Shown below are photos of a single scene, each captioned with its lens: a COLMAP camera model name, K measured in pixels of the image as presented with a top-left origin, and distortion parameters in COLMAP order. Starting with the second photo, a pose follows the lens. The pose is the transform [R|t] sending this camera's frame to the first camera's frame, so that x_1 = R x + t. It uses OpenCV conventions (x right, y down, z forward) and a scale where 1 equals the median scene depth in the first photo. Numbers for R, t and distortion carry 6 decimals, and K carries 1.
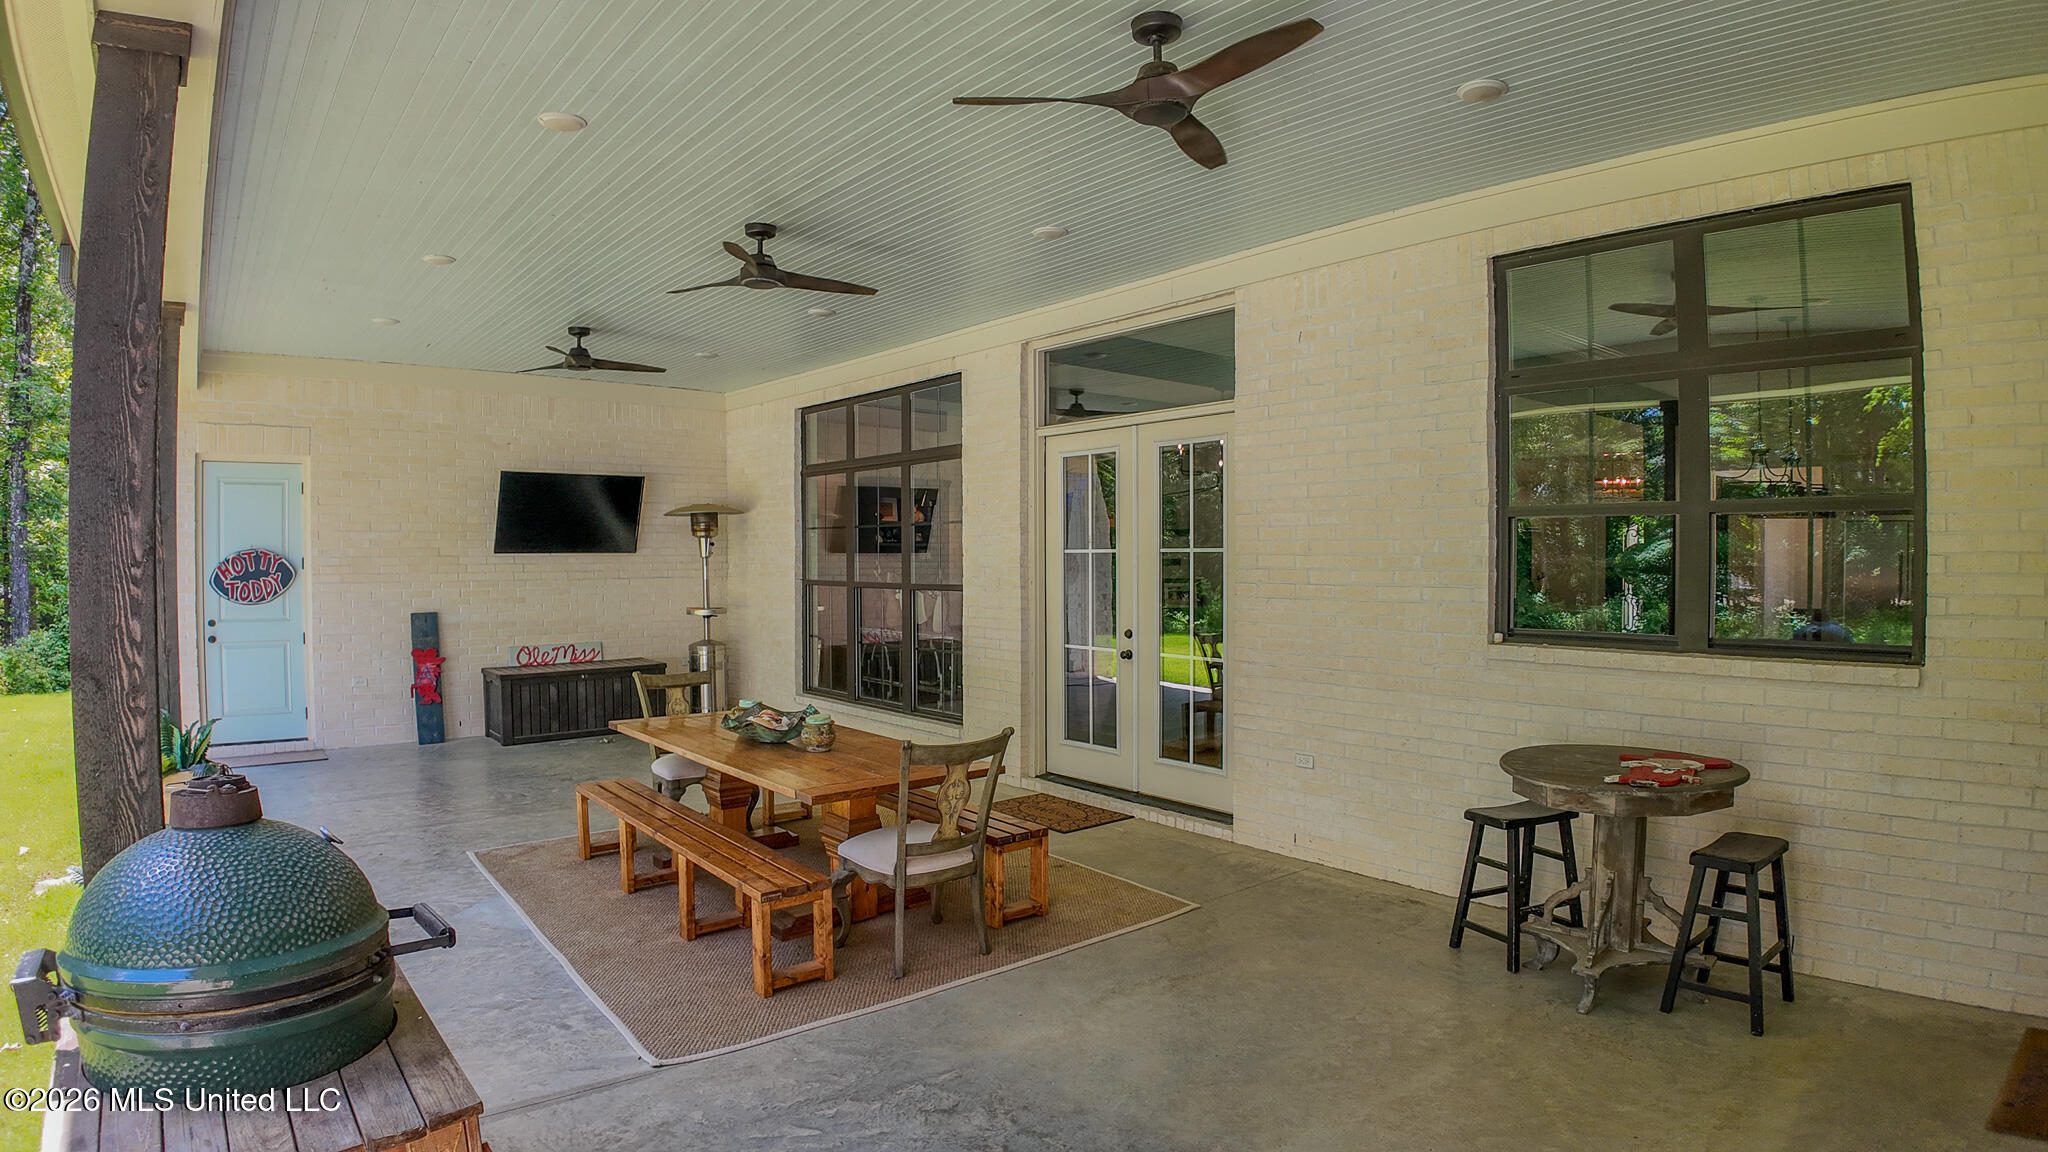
lens RADIAL K [[1081.4, 0, 1024.0], [0, 1081.4, 576.0], [0, 0, 1]] dist [-0.105818, -0.001099]
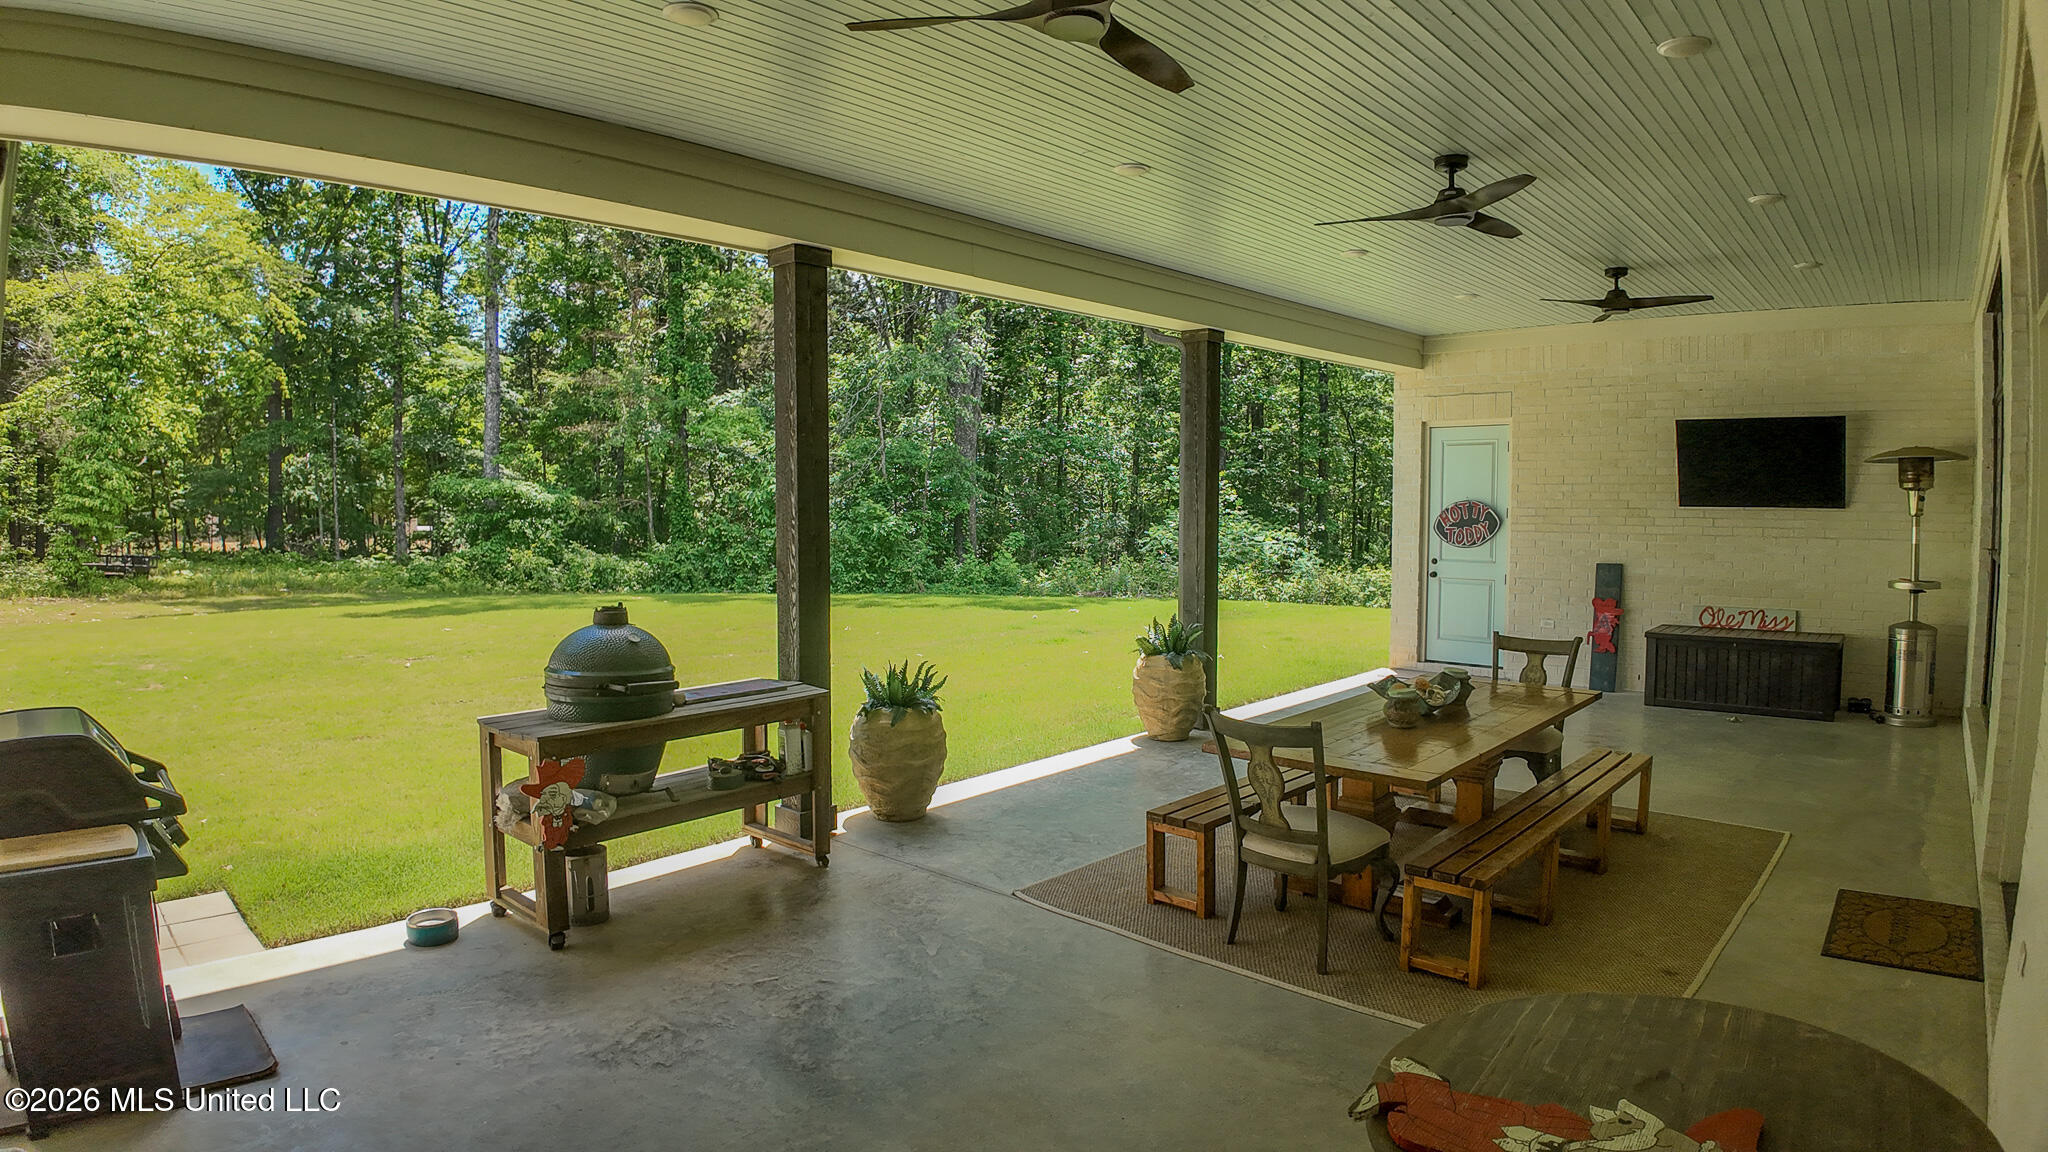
lens RADIAL K [[1081.4, 0, 1024.0], [0, 1081.4, 576.0], [0, 0, 1]] dist [-0.105818, -0.001099]
pose [[0.141245, 0.070317, -0.987474, 0.399992], [-0.015188, 0.997511, 0.068859, -0.016367], [0.989858, 0.005272, 0.141961, 0.323441]]
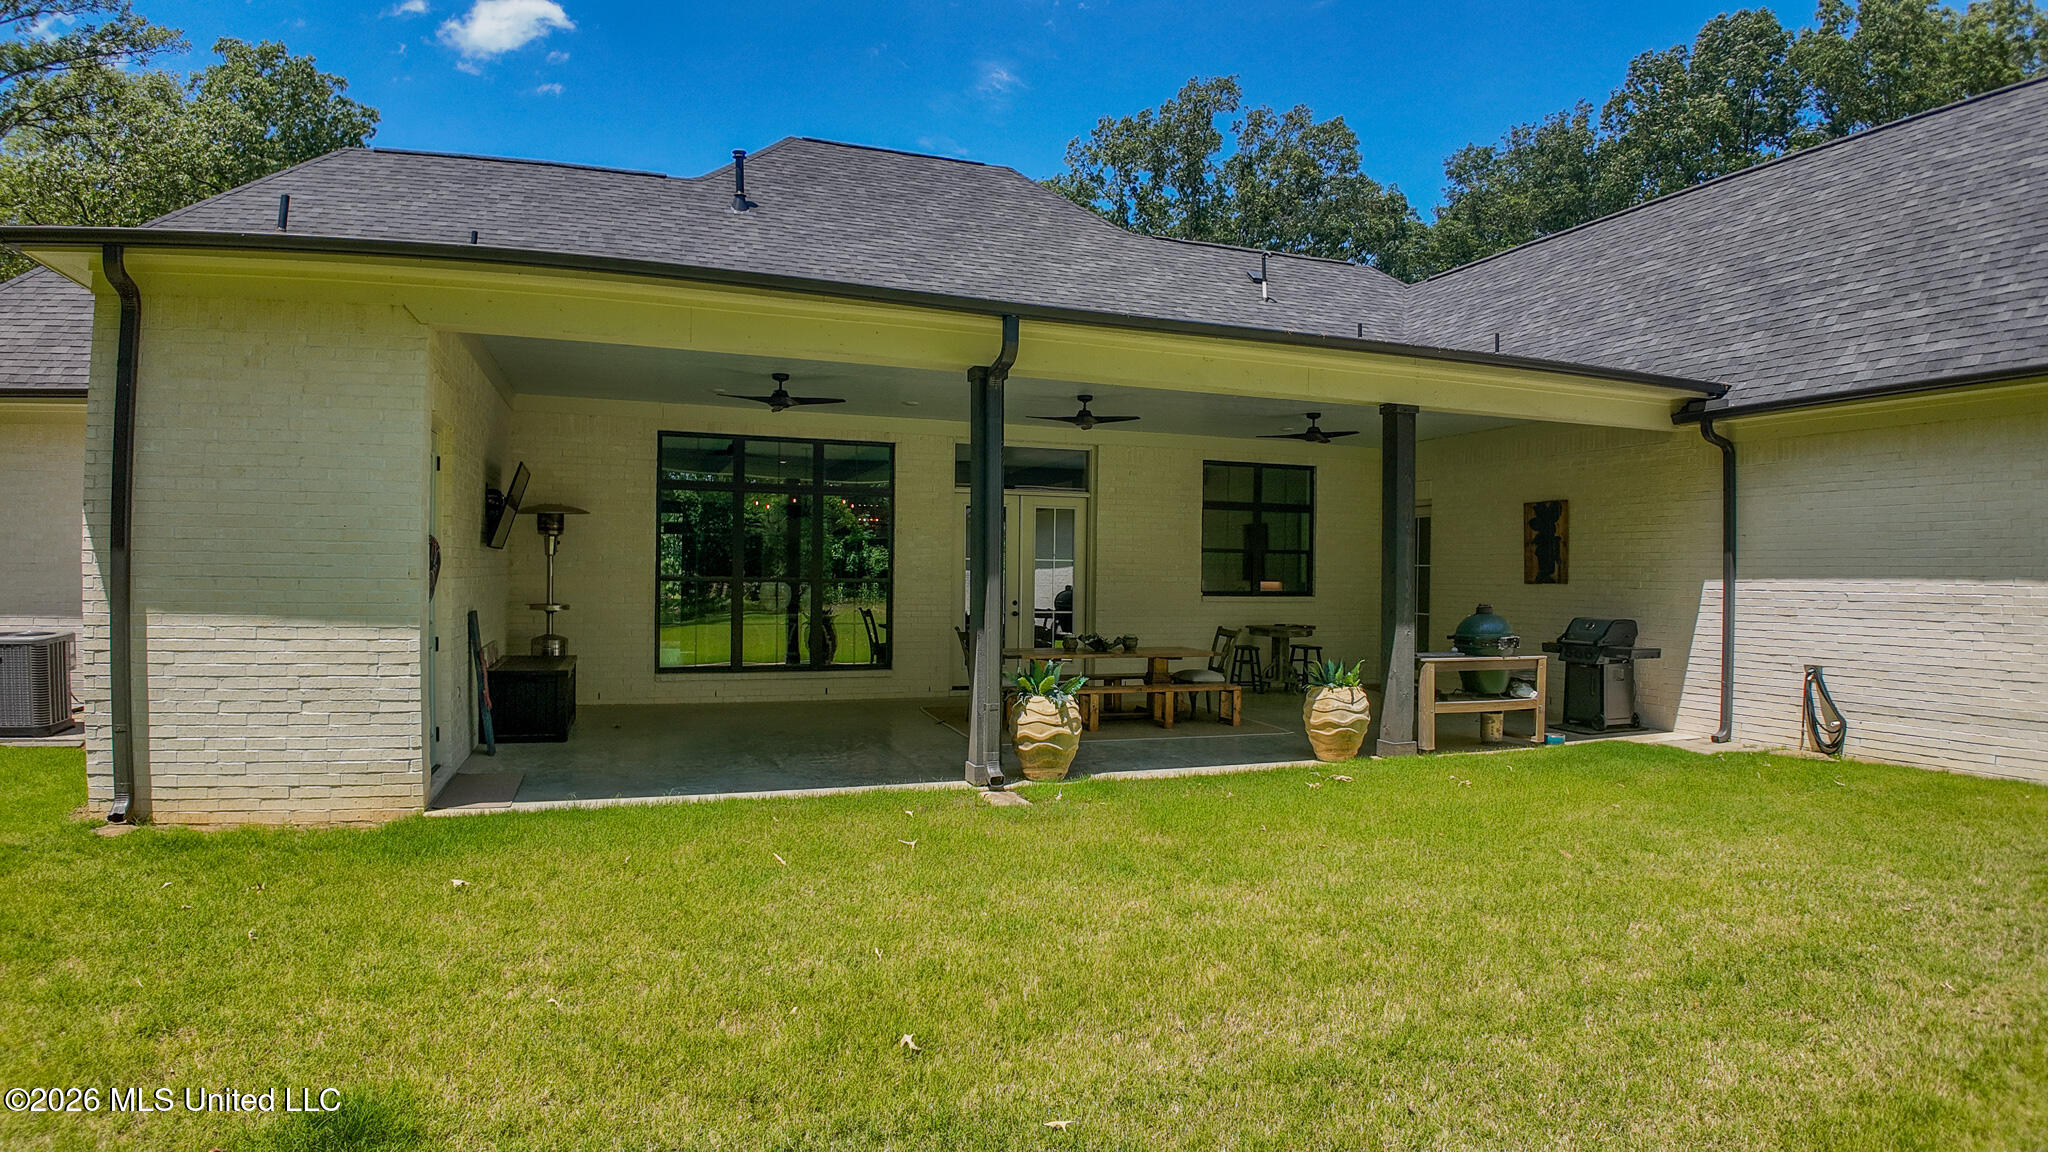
lens RADIAL K [[1090.1, 0, 1019.7], [0, 1090.1, 568.1], [0, 0, 1]] dist [-0.126458, -0.000865]
pose [[0.330750, 0.011102, 0.943653, -1.407410], [0.002371, 0.999918, -0.012595, 0.012740], [-0.943716, 0.006403, 0.330696, 0.287768]]
